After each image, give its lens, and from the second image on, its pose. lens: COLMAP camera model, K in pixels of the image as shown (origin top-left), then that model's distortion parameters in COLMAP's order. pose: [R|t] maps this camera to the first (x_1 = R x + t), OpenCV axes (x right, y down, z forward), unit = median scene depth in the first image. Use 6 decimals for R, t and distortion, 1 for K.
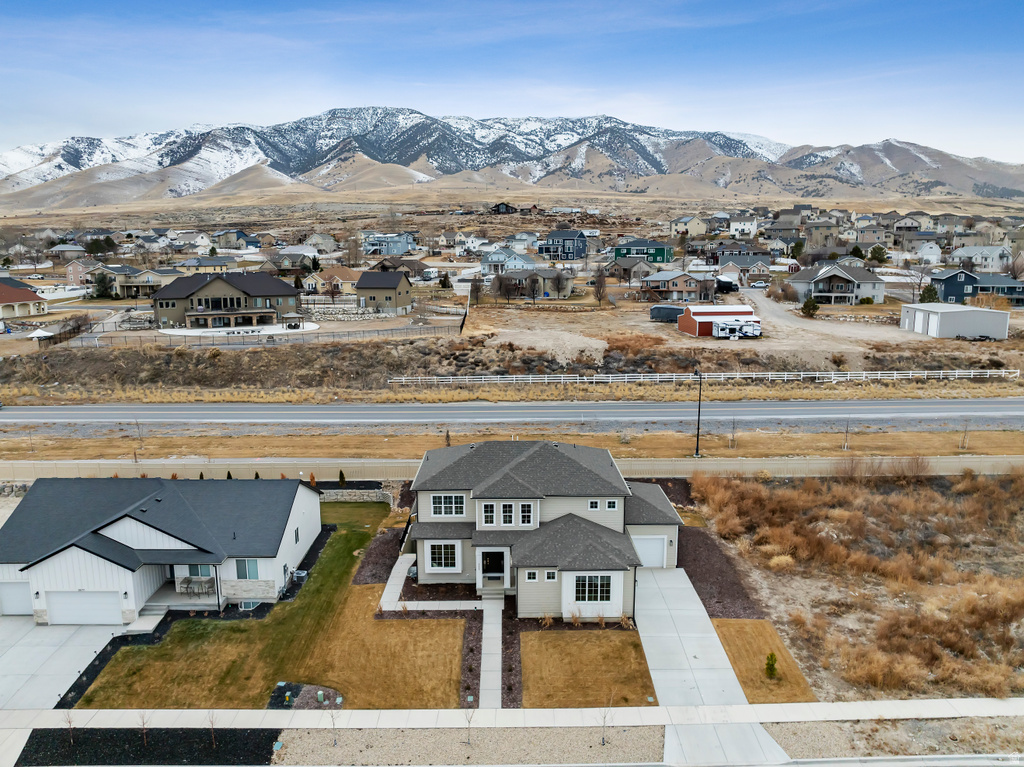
lens RADIAL K [[719.8, 0, 512.0], [0, 719.8, 383.5], [0, 0, 1]] dist [-0.036231, -0.004498]
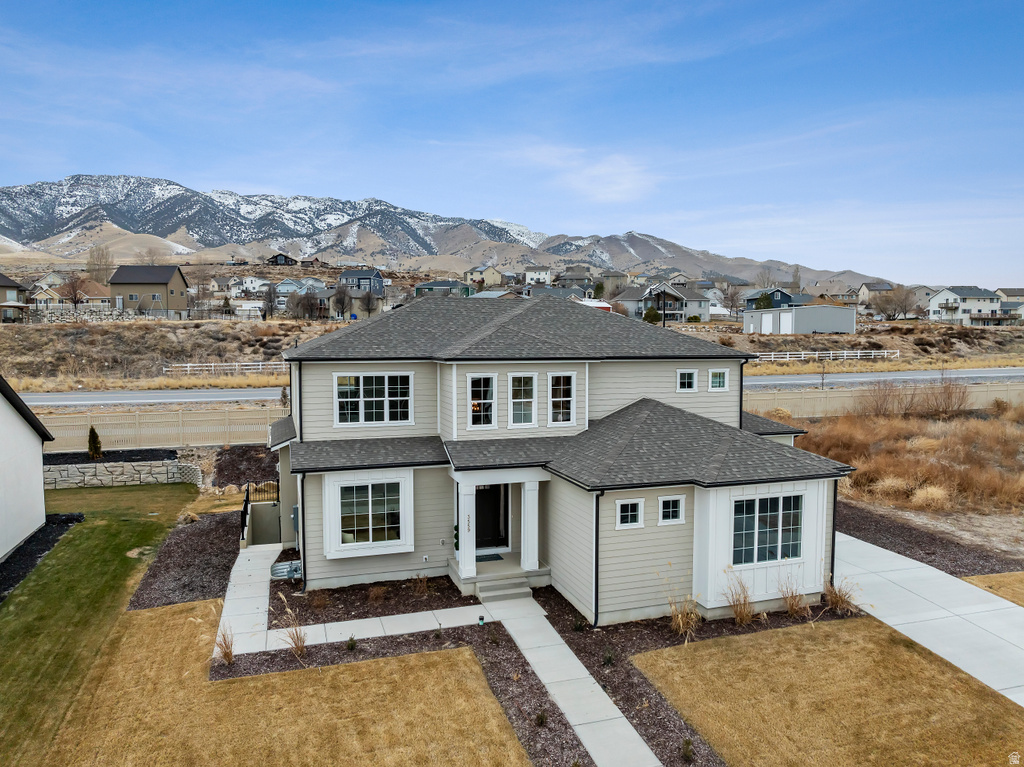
lens RADIAL K [[719.8, 0, 512.0], [0, 719.8, 383.5], [0, 0, 1]] dist [-0.036231, -0.004498]
pose [[0.951862, -0.016338, 0.306091, -0.115300], [0.050018, 0.993473, -0.102517, 0.169483], [-0.302419, 0.112892, 0.946466, 0.455834]]
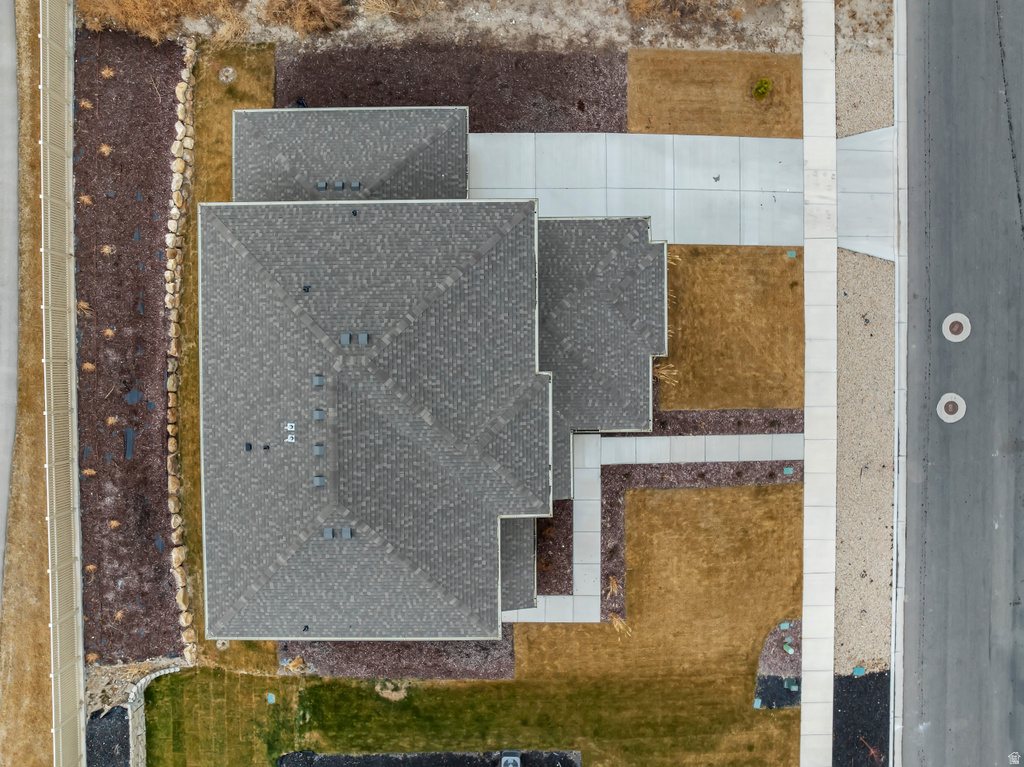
lens RADIAL K [[719.8, 0, 512.0], [0, 719.8, 383.5], [0, 0, 1]] dist [-0.036231, -0.004498]
pose [[-0.000189, -0.999893, -0.014628, 0.034534], [0.181445, -0.014420, 0.983295, -0.270394], [-0.983401, -0.002468, 0.181428, 0.721765]]
